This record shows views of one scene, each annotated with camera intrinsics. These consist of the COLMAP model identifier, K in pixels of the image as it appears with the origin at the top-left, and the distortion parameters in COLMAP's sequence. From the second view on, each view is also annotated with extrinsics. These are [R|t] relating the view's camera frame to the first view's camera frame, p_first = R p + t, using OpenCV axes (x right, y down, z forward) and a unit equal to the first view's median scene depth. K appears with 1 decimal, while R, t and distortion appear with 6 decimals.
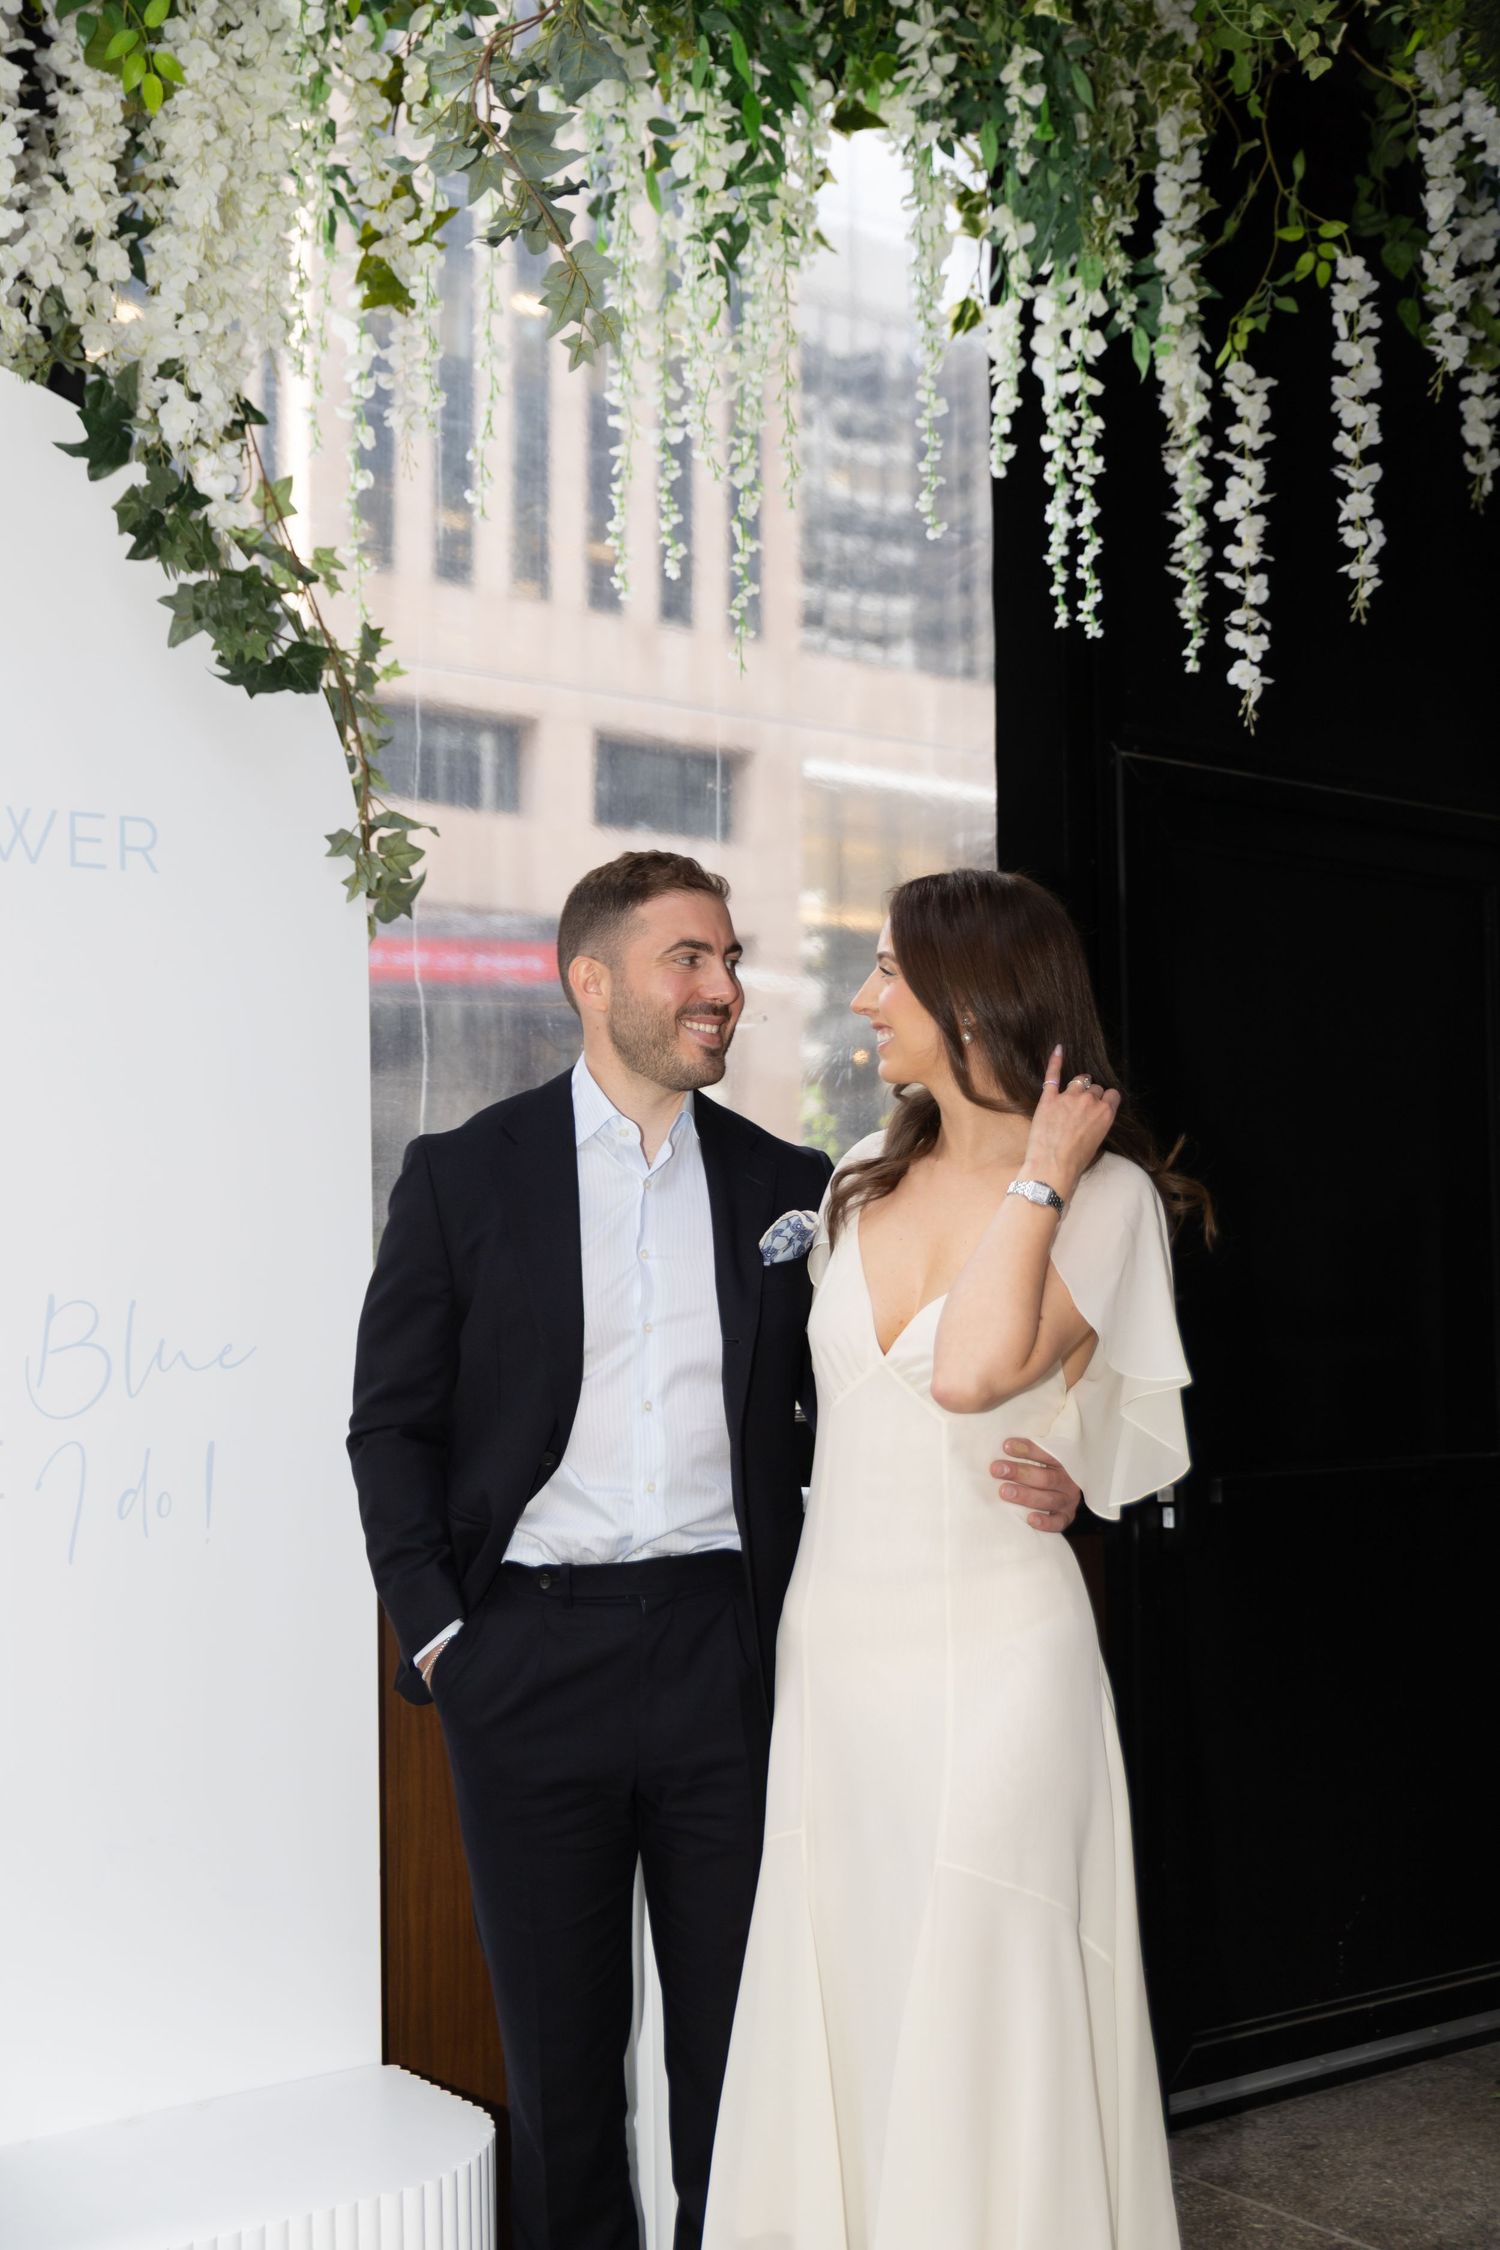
lens RADIAL K [[2477.3, 0, 708.3], [0, 2477.3, 1121.6], [0, 0, 1]] dist [-0.009163, 0.002652]
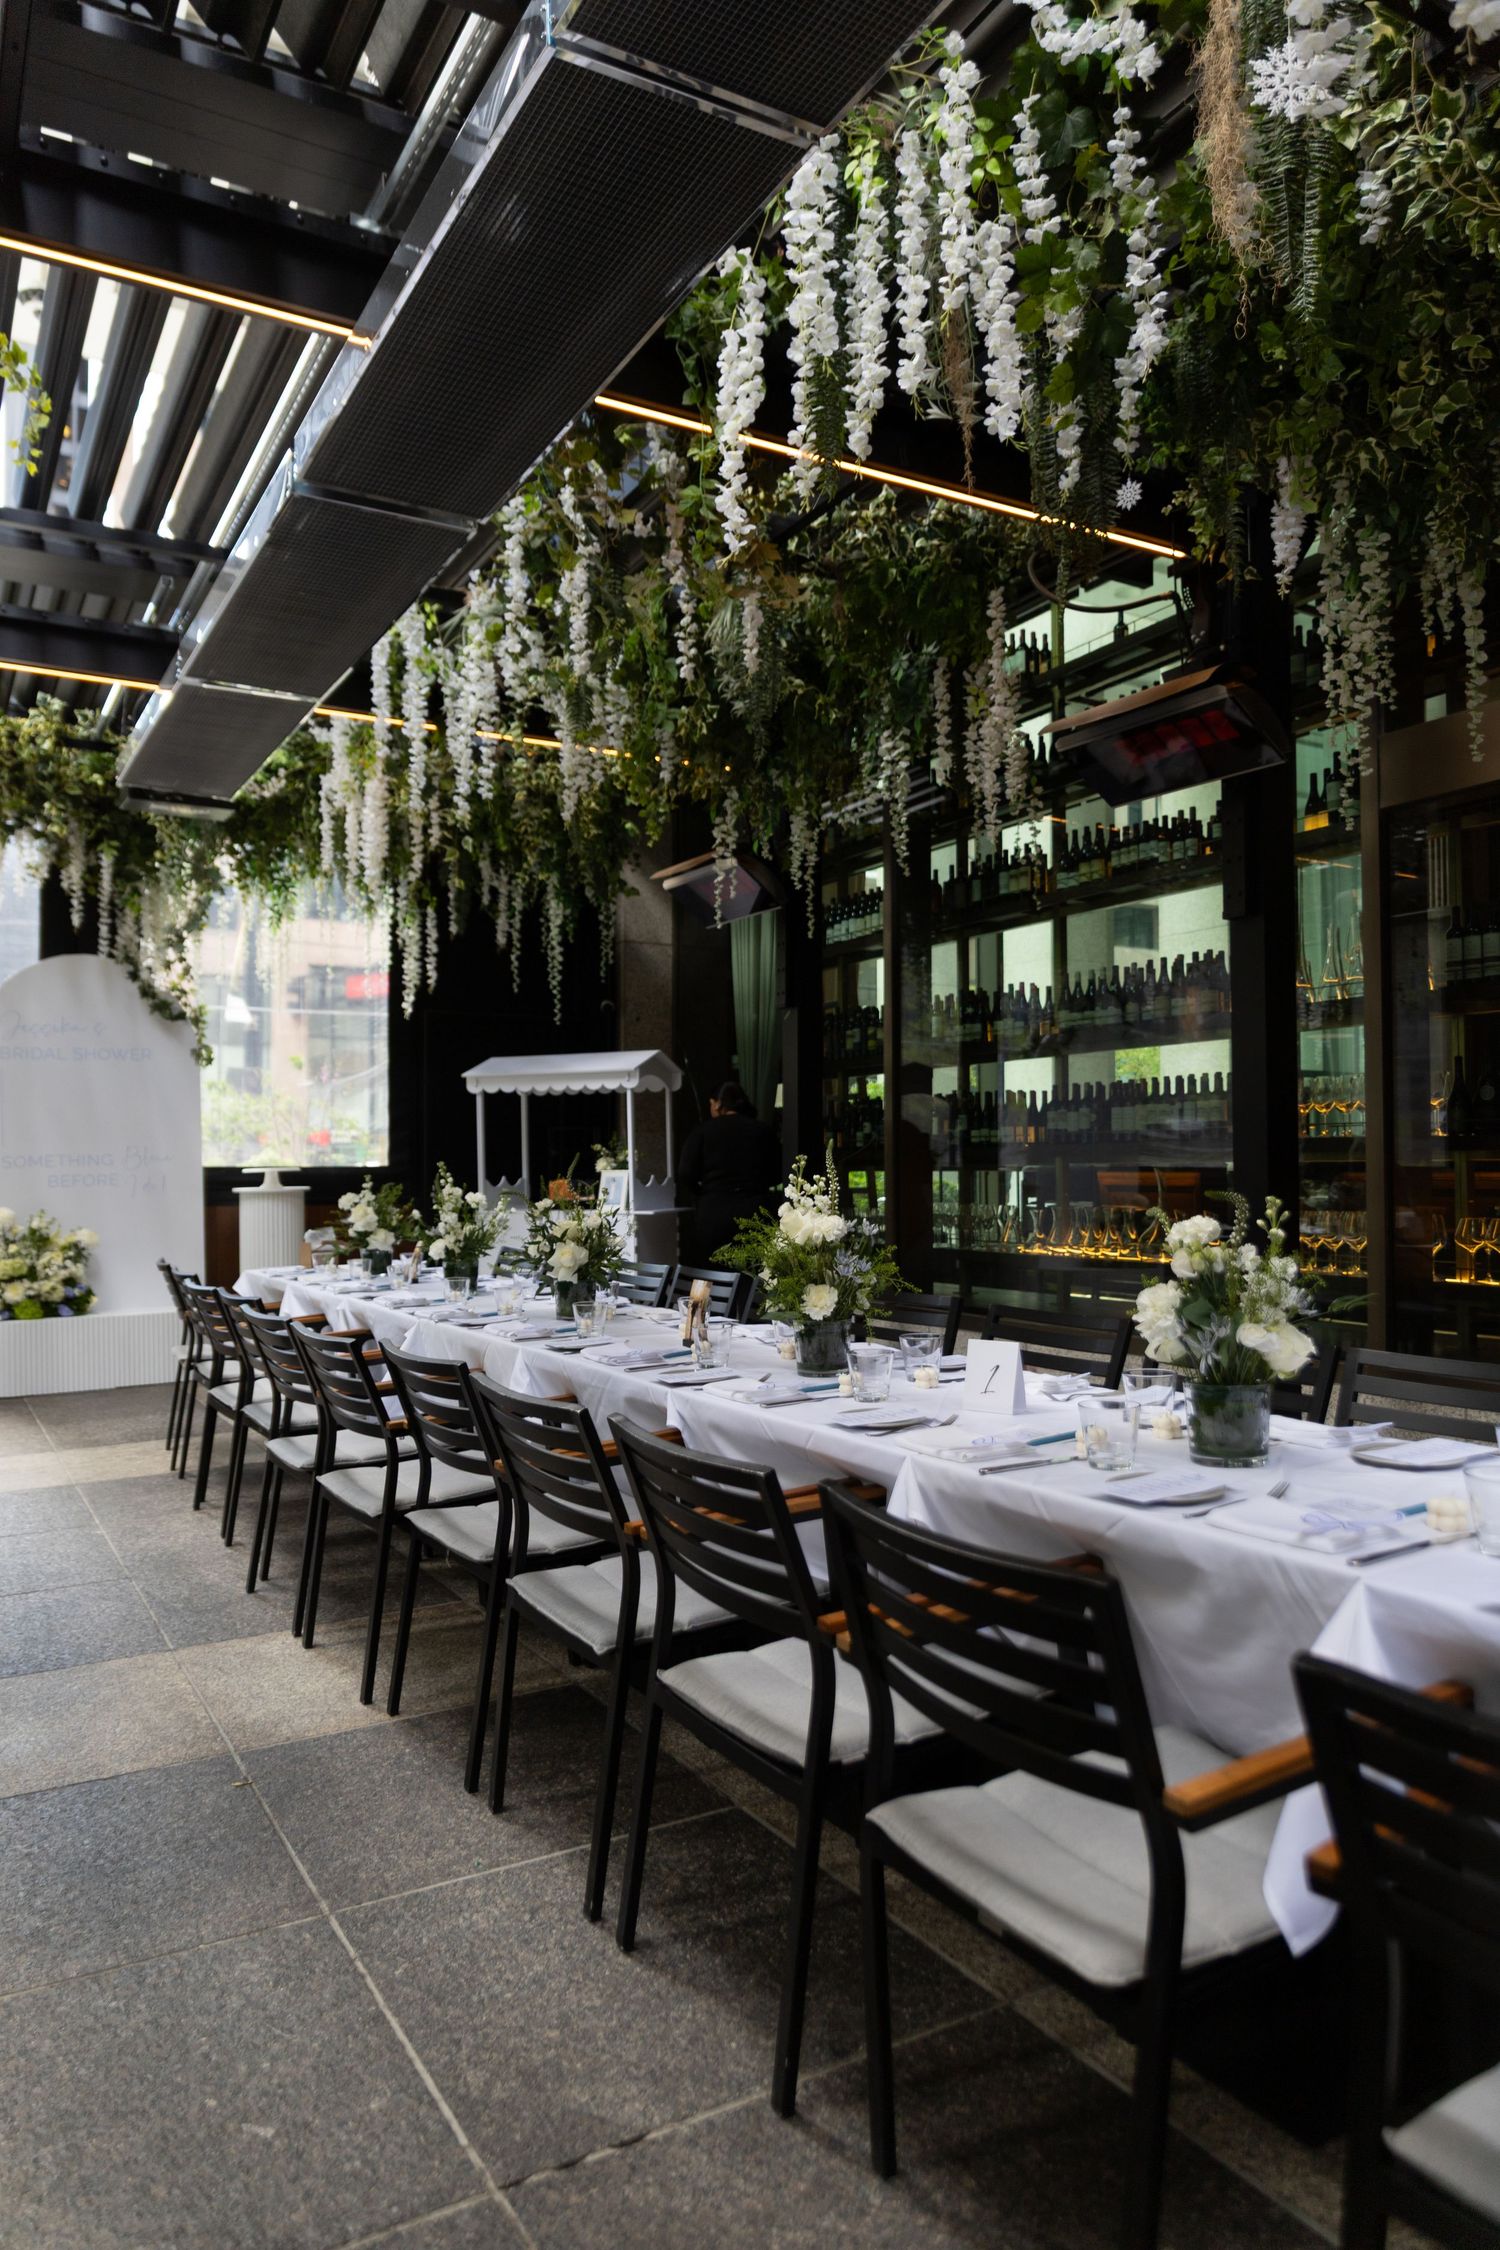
lens RADIAL K [[1528.2, 0, 767.9], [0, 1528.2, 1104.8], [0, 0, 1]] dist [-0.021187, -0.000317]
pose [[0.997580, -0.002414, -0.069485, 1.142936], [0.005753, 0.998836, 0.047889, -0.141795], [0.069289, -0.048173, 0.996433, -1.822841]]
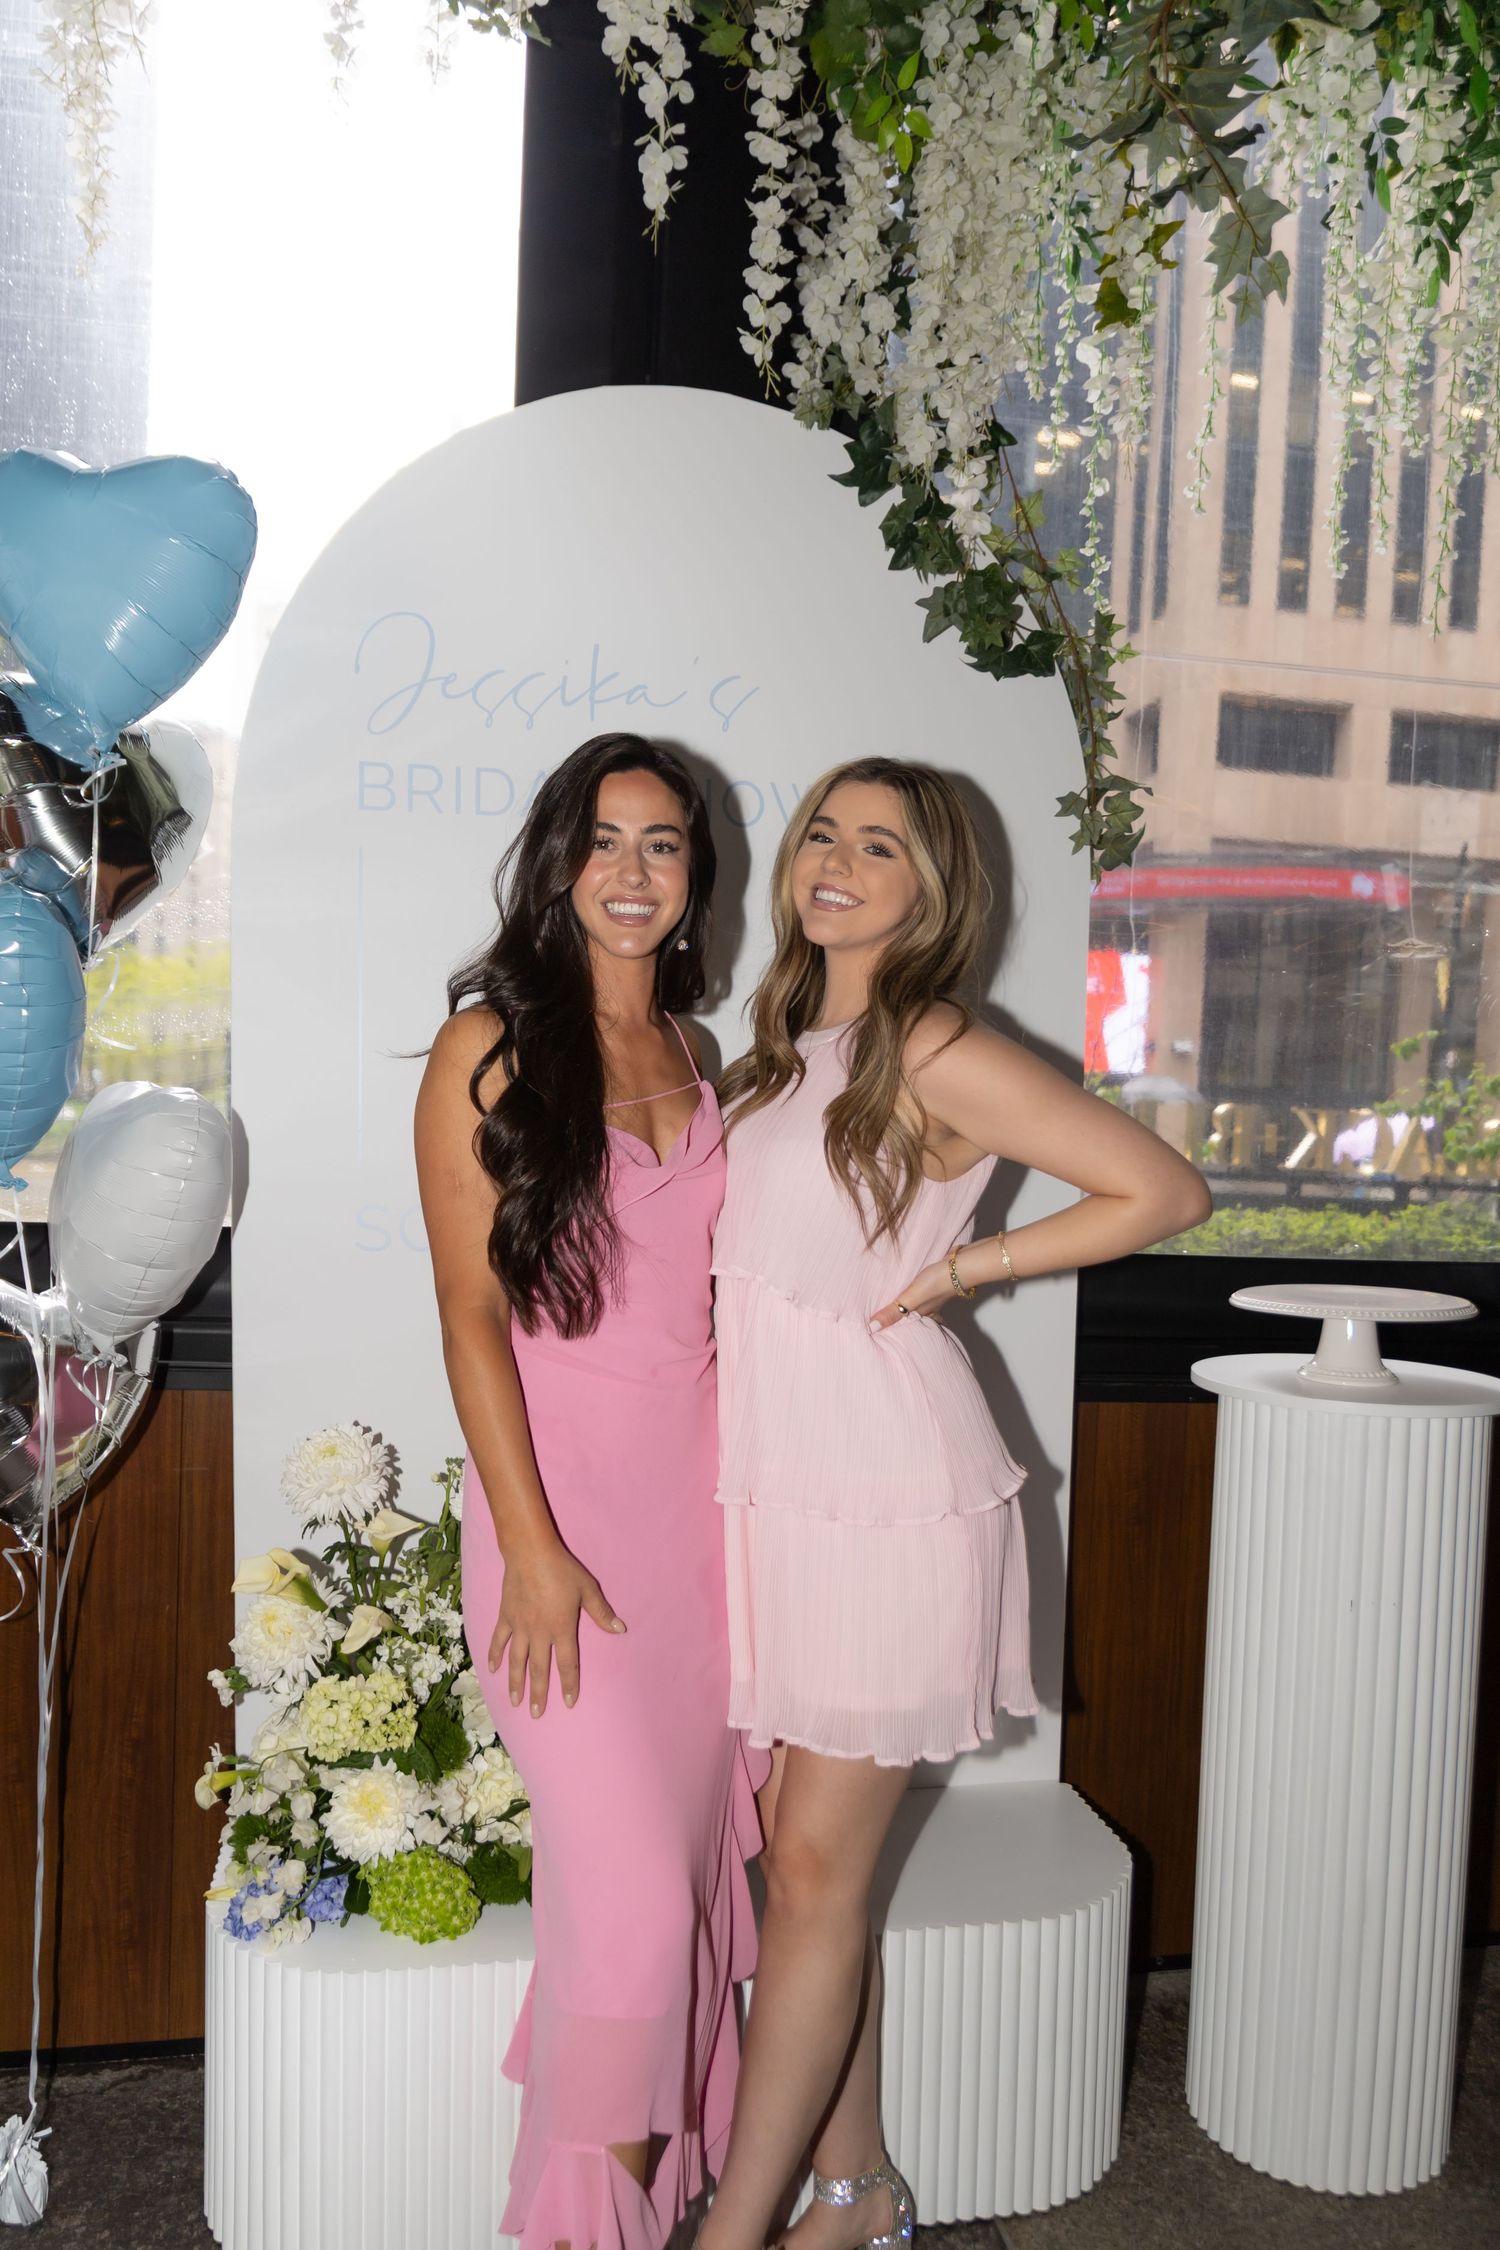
lens RADIAL K [[1647.6, 0, 754.7], [0, 1647.6, 1191.4], [0, 0, 1]] dist [-0.066502, 0.044634]
pose [[0.914186, 0.056715, -0.401306, 0.036731], [-0.008976, 0.992751, 0.119855, -0.021021], [0.405195, -0.105967, 0.908068, 0.207392]]
